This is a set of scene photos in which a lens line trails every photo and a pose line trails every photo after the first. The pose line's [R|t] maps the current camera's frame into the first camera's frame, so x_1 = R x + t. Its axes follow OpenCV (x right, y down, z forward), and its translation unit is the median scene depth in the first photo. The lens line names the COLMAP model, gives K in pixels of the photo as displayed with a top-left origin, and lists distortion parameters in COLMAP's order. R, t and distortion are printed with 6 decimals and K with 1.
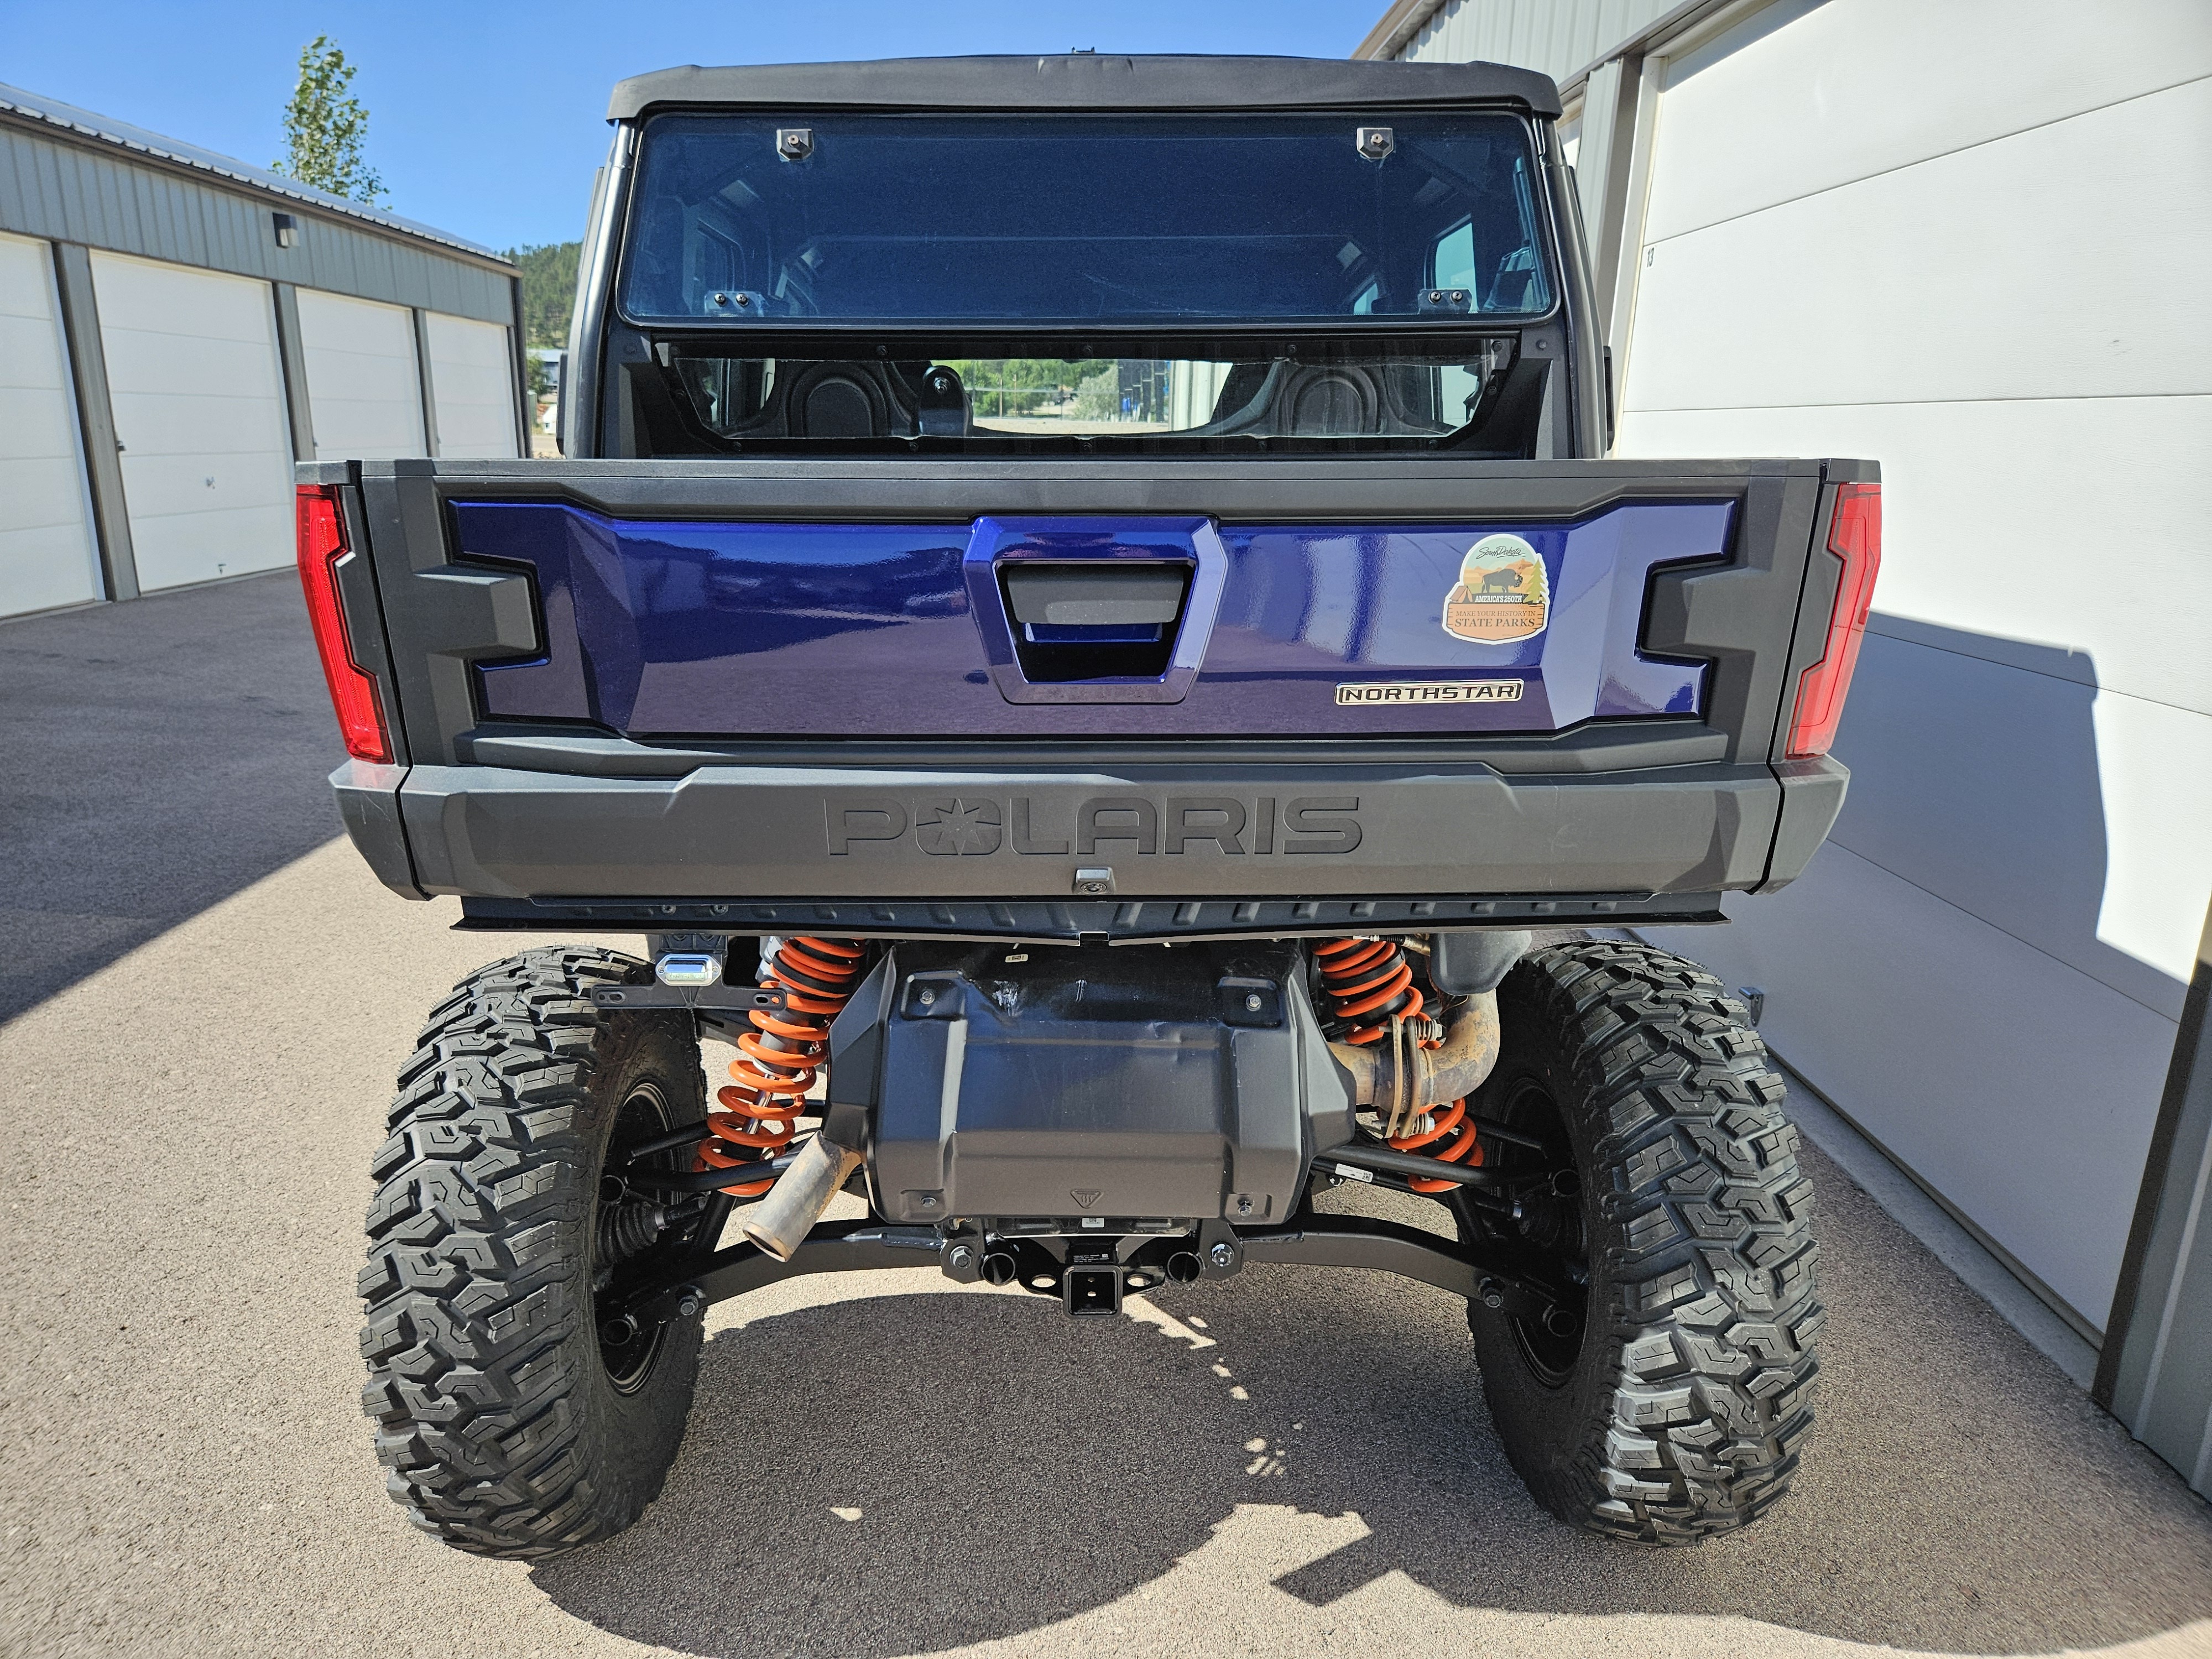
lens RADIAL K [[1496.3, 0, 1107.8], [0, 1496.3, 833.8], [0, 0, 1]] dist [0.028191, -0.016720]
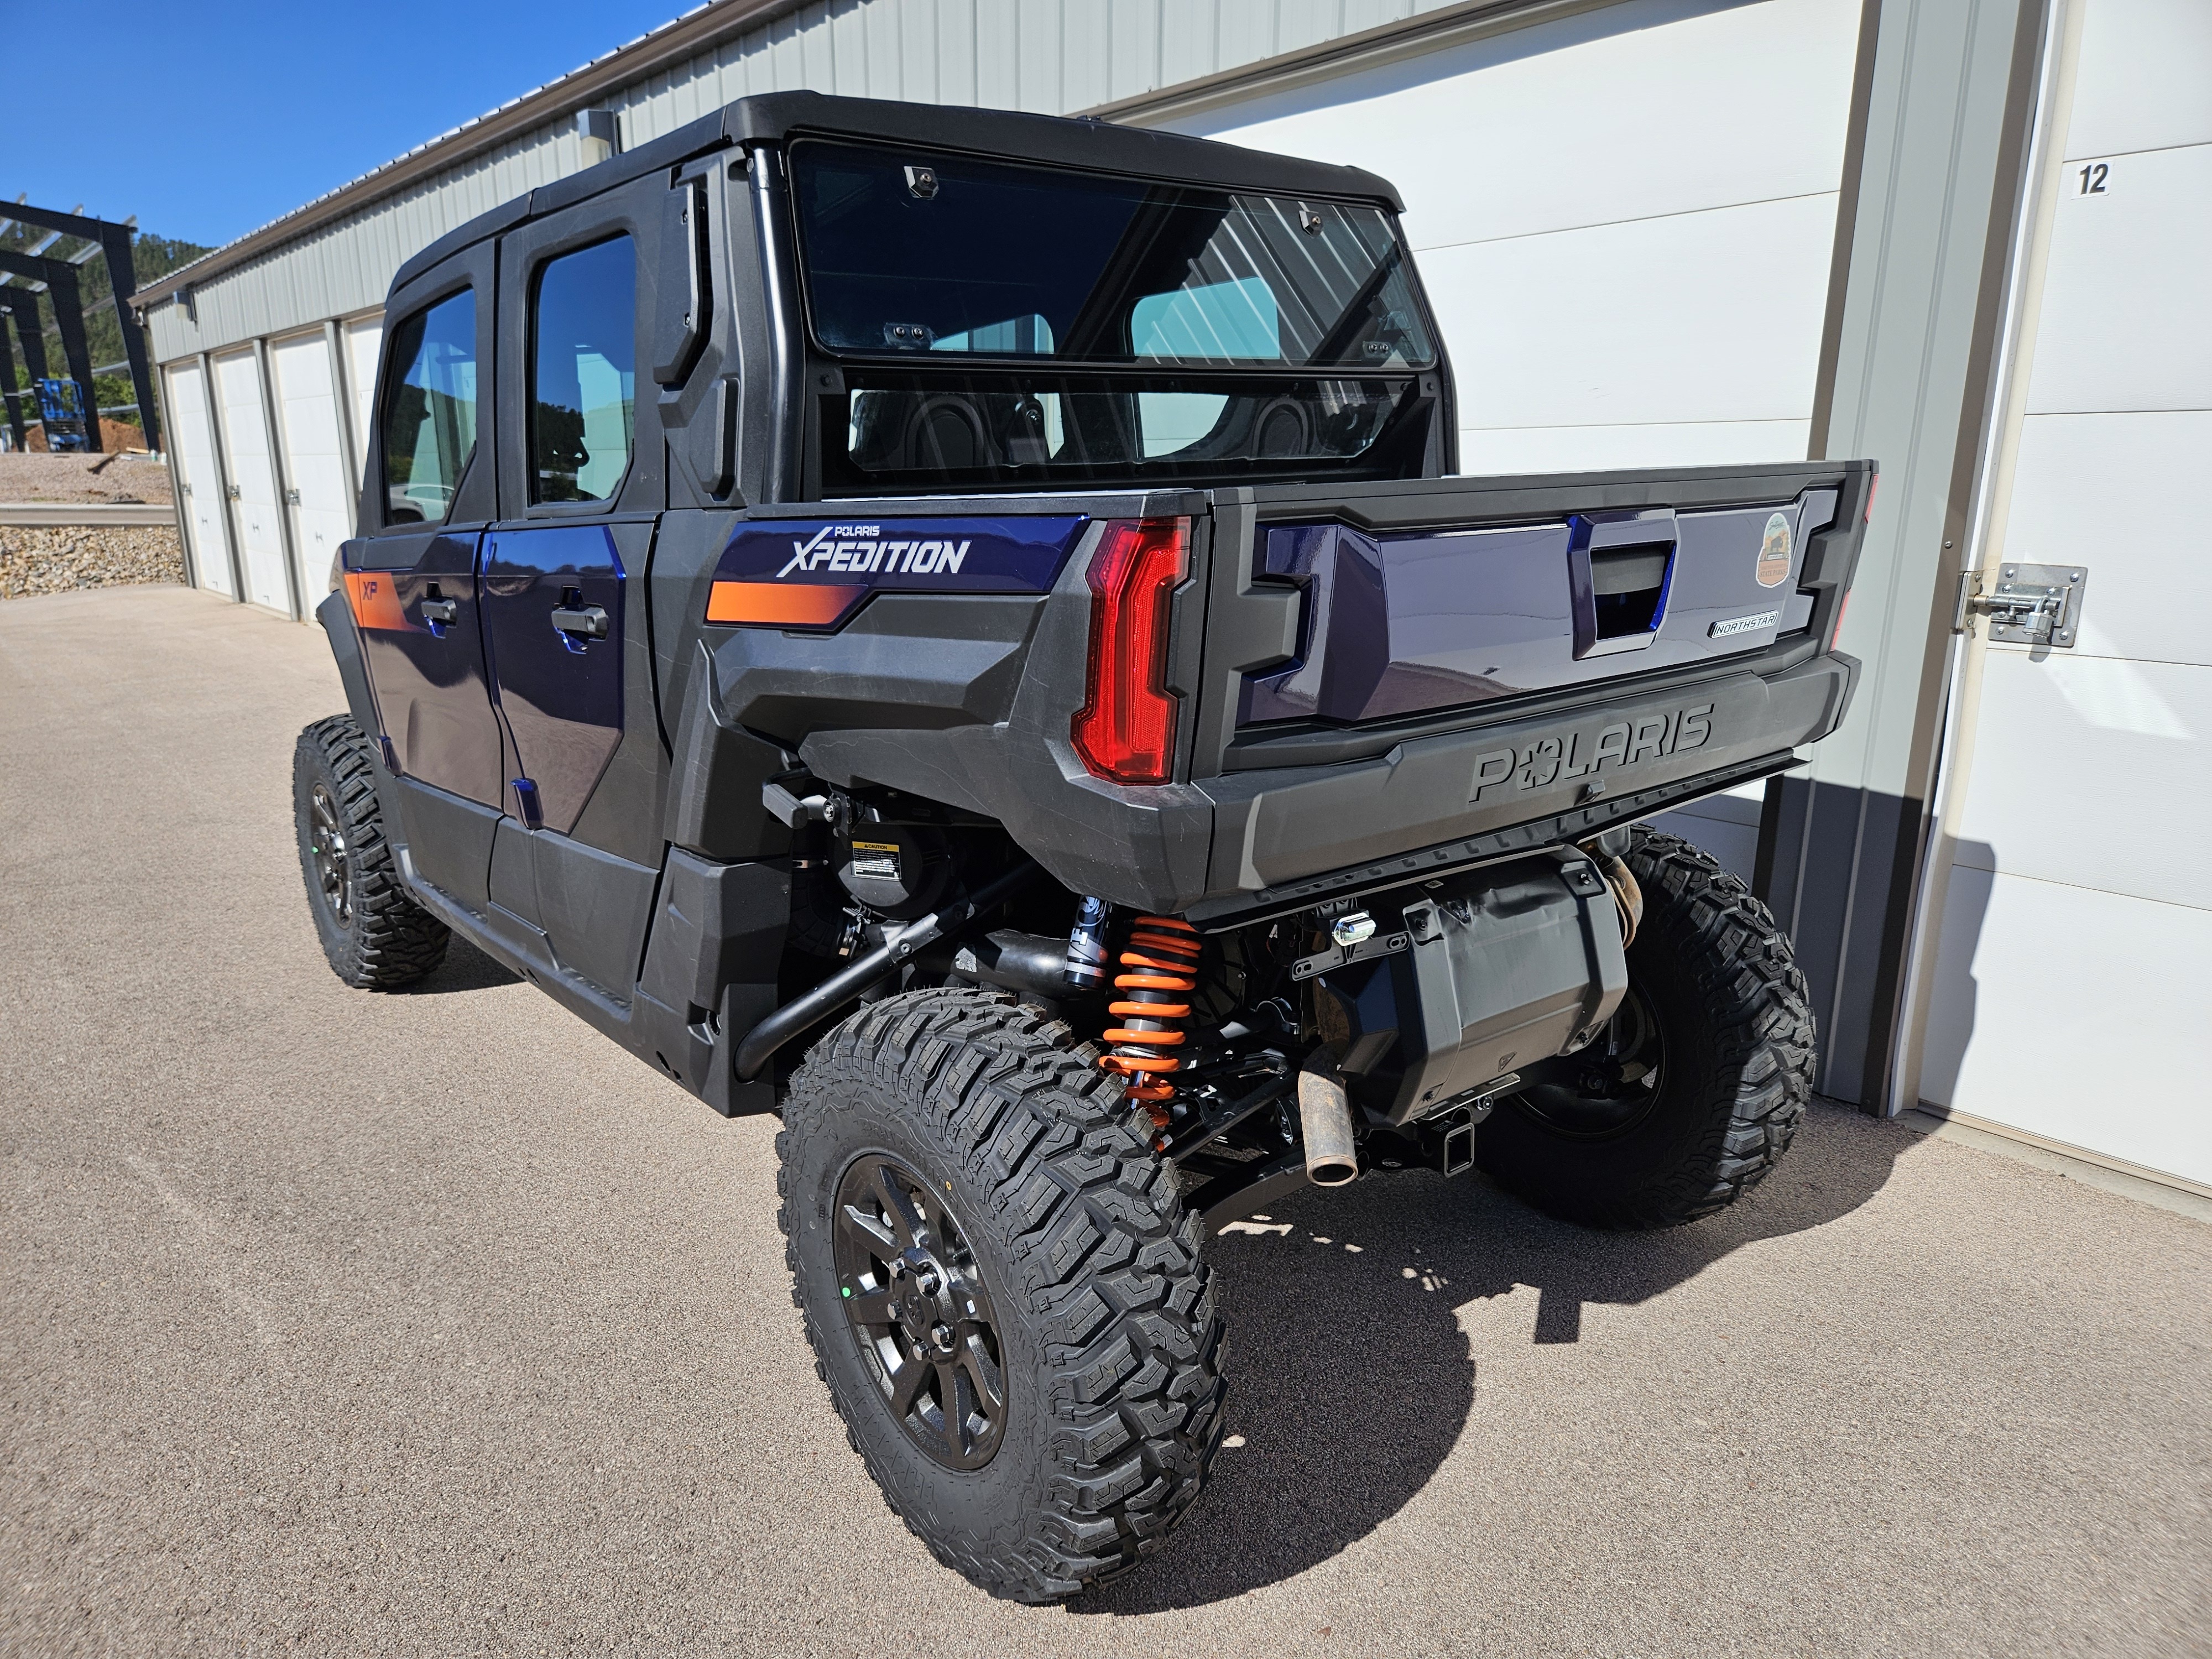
lens RADIAL K [[1496.3, 0, 1055.2], [0, 1496.3, 828.7], [0, 0, 1]] dist [0.028191, -0.016720]
pose [[0.795665, -0.161854, 0.583713, -0.903141], [0.174758, 0.984002, 0.034633, -0.050169], [-0.579980, 0.074452, 0.811221, 0.166179]]
